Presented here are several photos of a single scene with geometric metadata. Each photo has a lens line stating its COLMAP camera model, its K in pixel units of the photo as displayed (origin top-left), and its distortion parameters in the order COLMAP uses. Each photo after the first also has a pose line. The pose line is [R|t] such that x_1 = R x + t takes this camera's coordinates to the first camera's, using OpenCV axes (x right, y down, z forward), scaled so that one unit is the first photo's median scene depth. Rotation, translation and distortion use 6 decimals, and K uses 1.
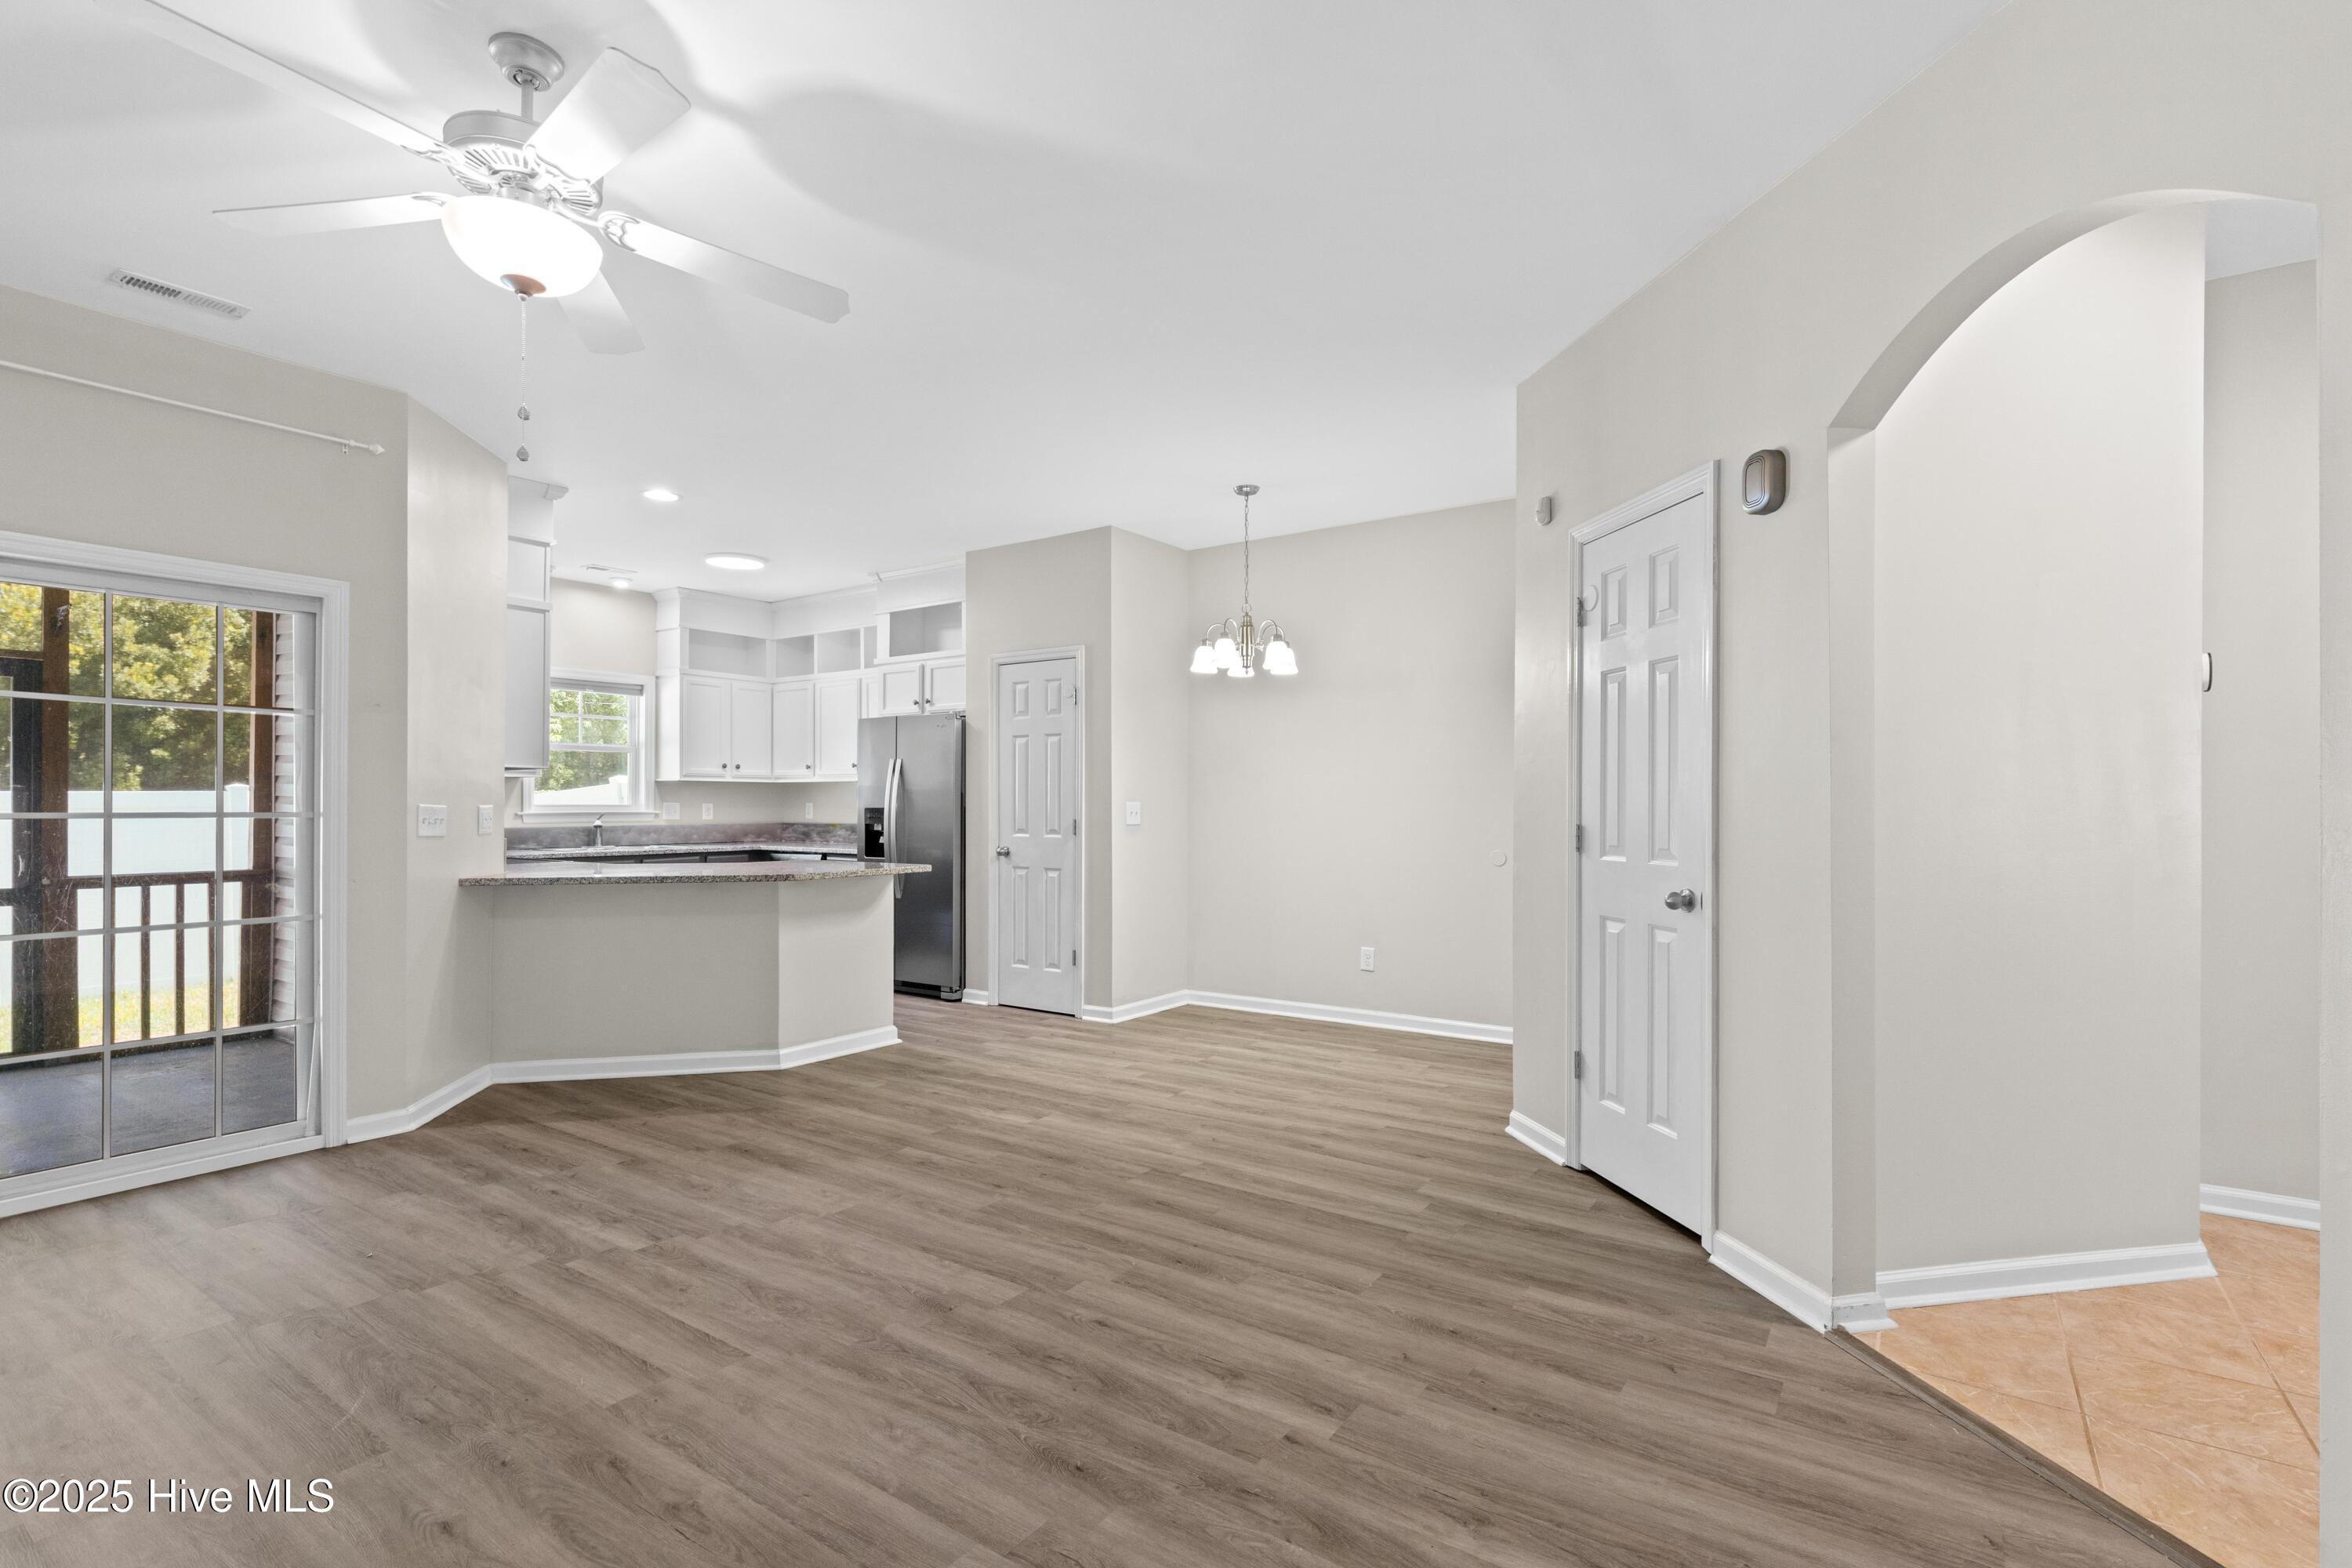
lens RADIAL K [[1071.5, 0, 1186.1], [0, 1071.5, 805.3], [0, 0, 1]] dist [0.007705, -0.001991]
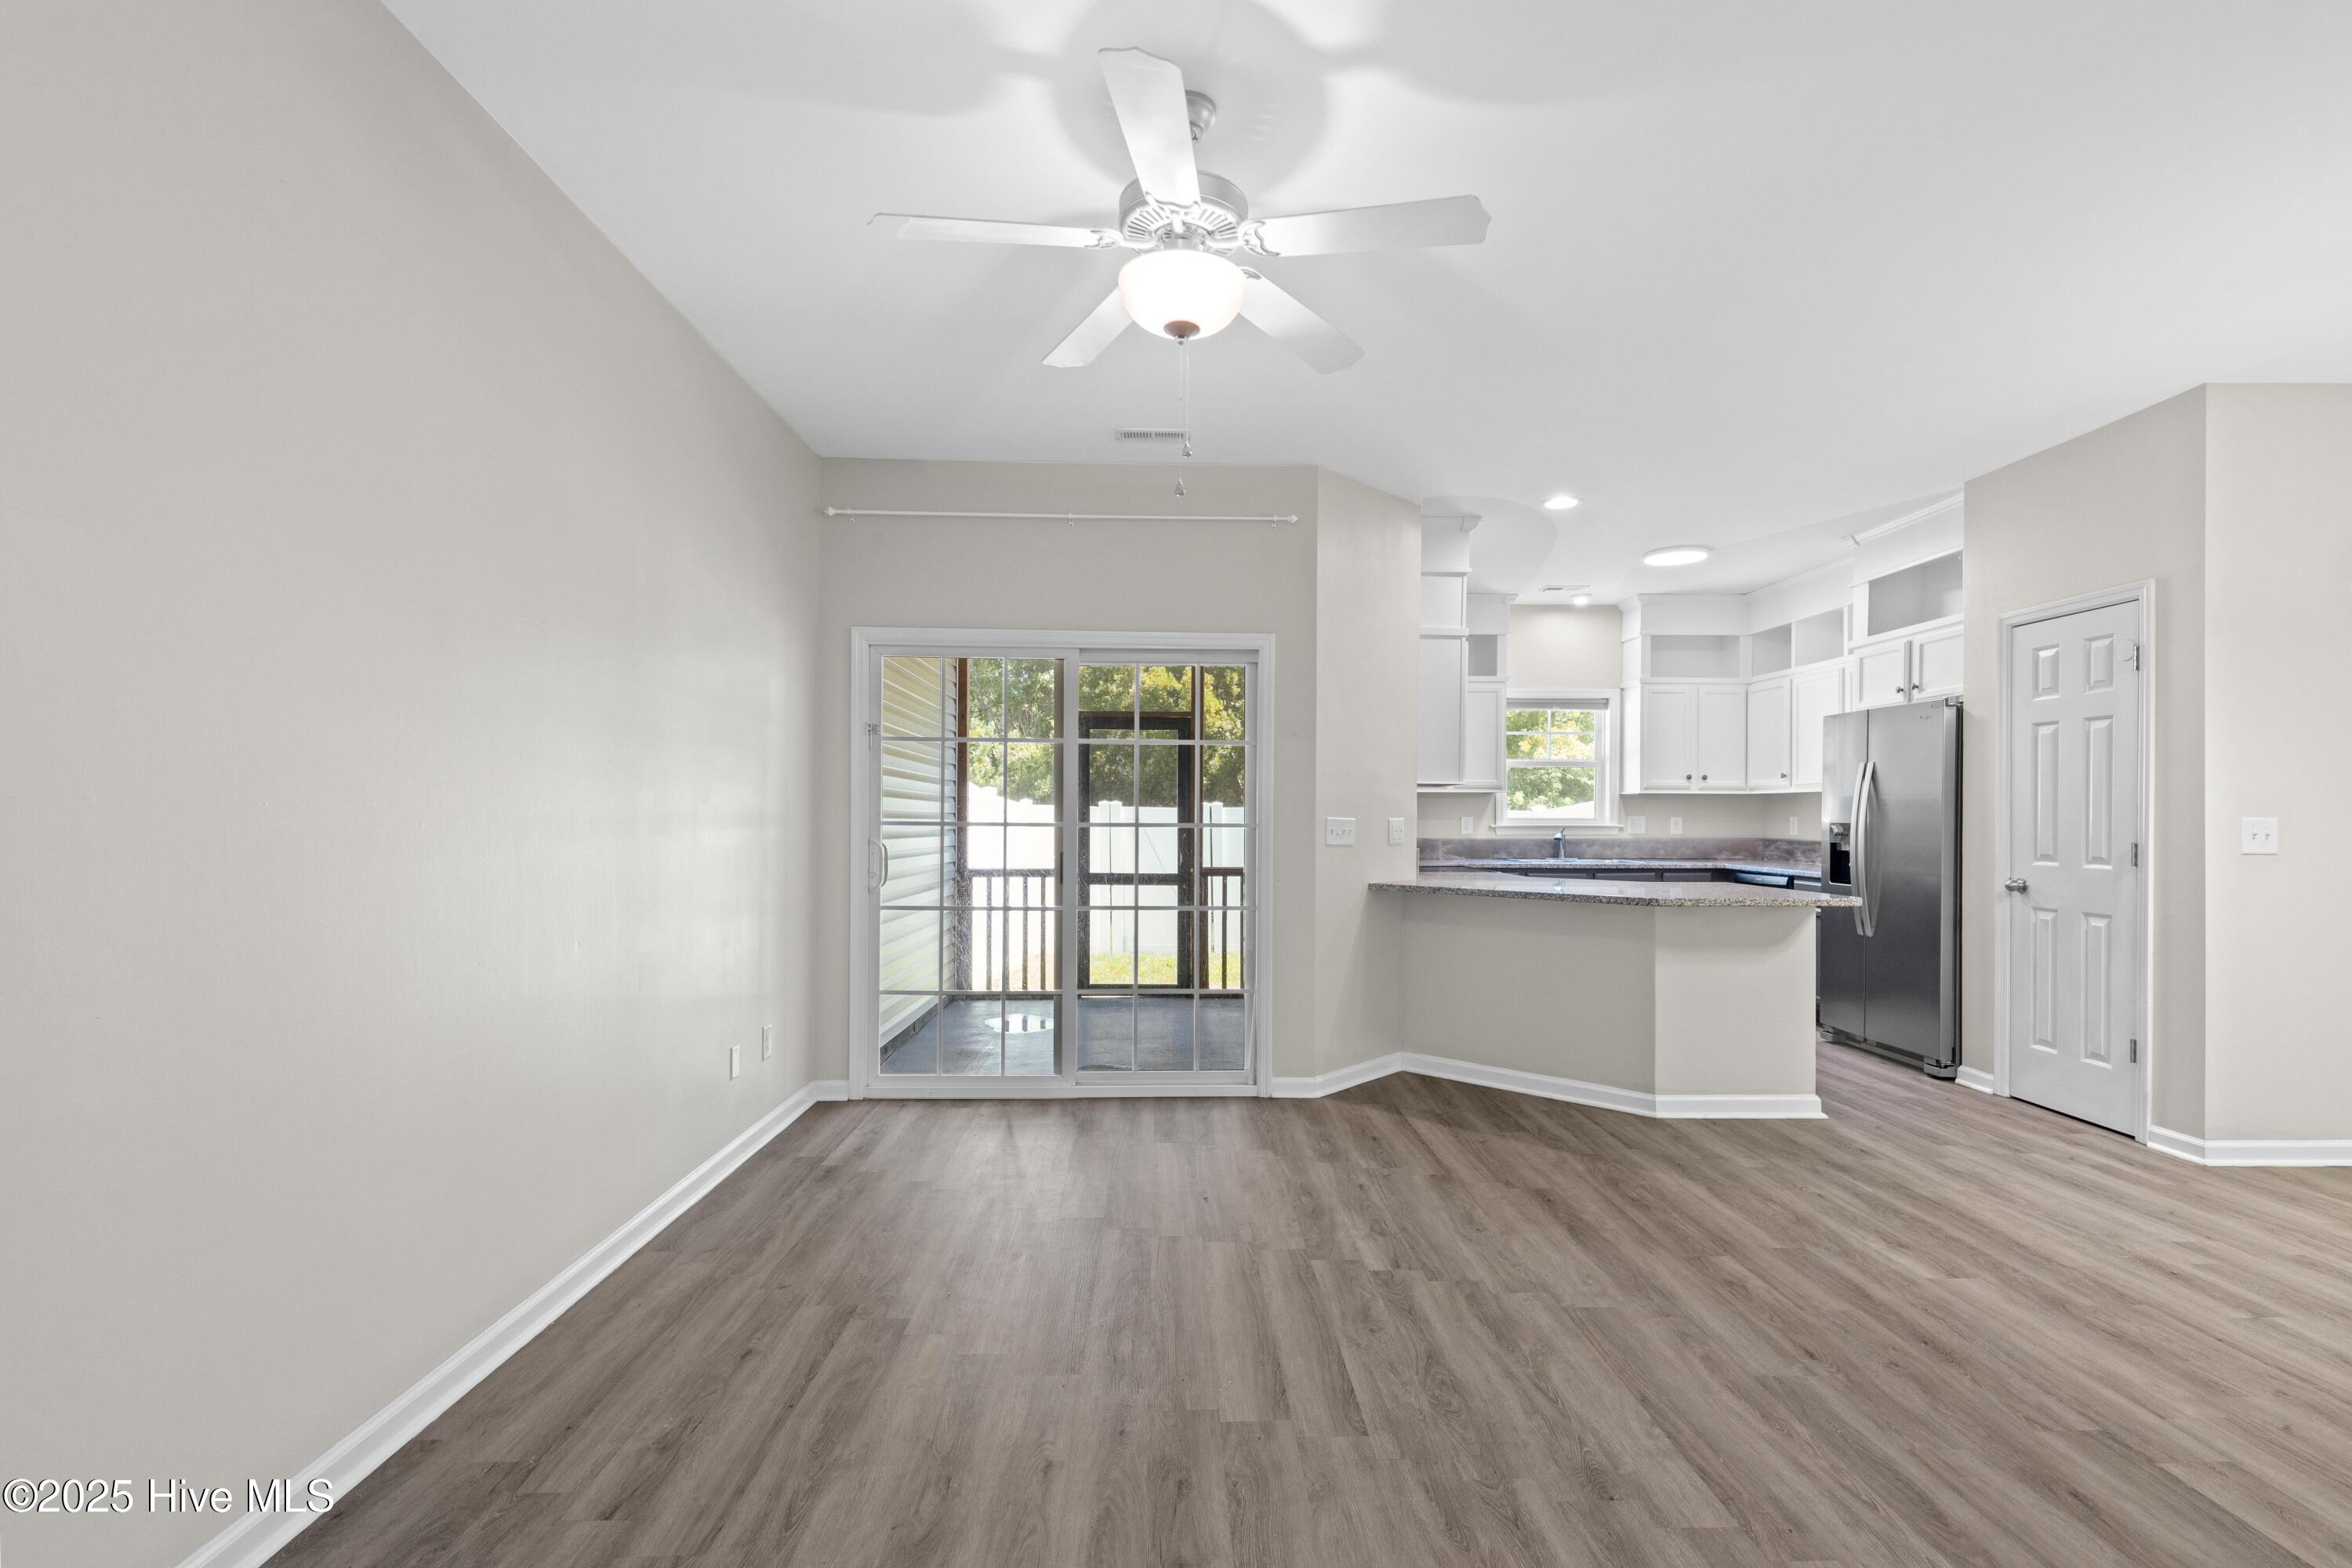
lens RADIAL K [[1071.5, 0, 1198.8], [0, 1071.5, 812.1], [0, 0, 1]] dist [0.007705, -0.001991]
pose [[0.594072, -0.001441, -0.804410, 0.119387], [-0.003819, 0.999982, -0.004612, -0.000410], [0.804403, 0.005811, 0.594056, 0.185192]]
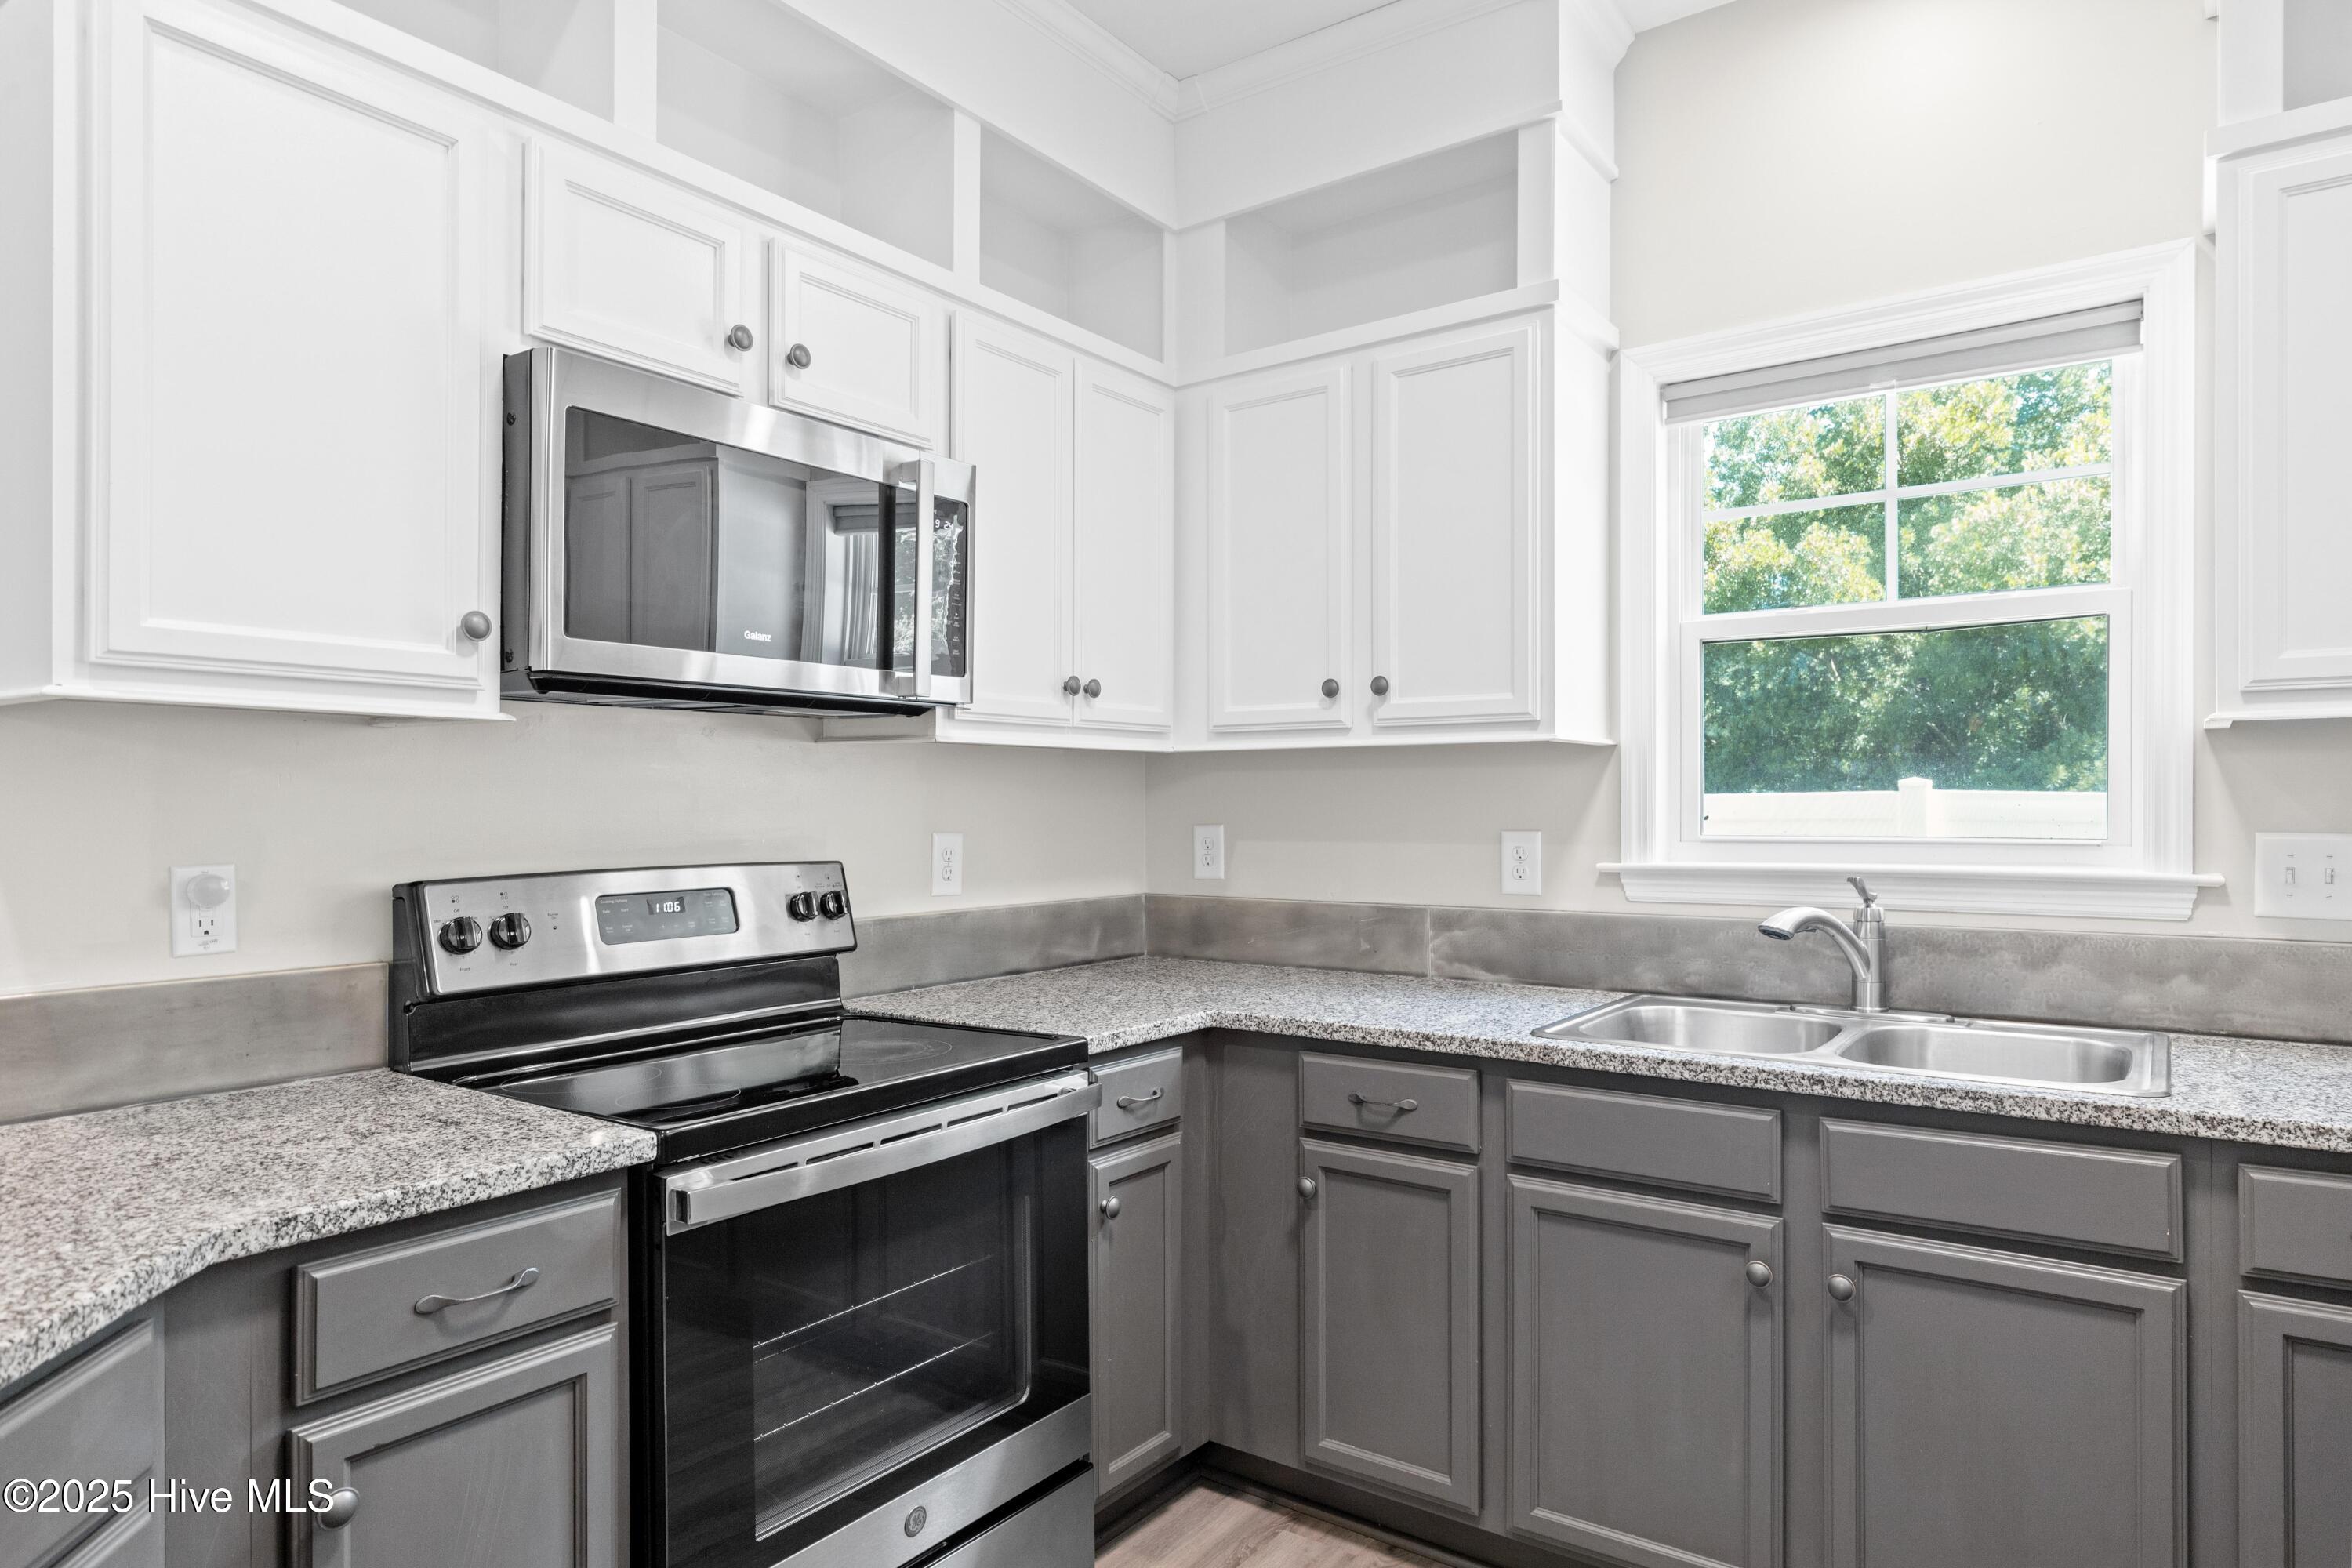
lens RADIAL K [[1359.9, 0, 1163.7], [0, 1359.9, 823.4], [0, 0, 1]] dist [-0.026925, 0.002858]
pose [[-0.034908, 0.014477, -0.999286, -0.394761], [0.004598, 0.999887, 0.014325, -0.015838], [0.999380, -0.004095, -0.034971, 1.420992]]
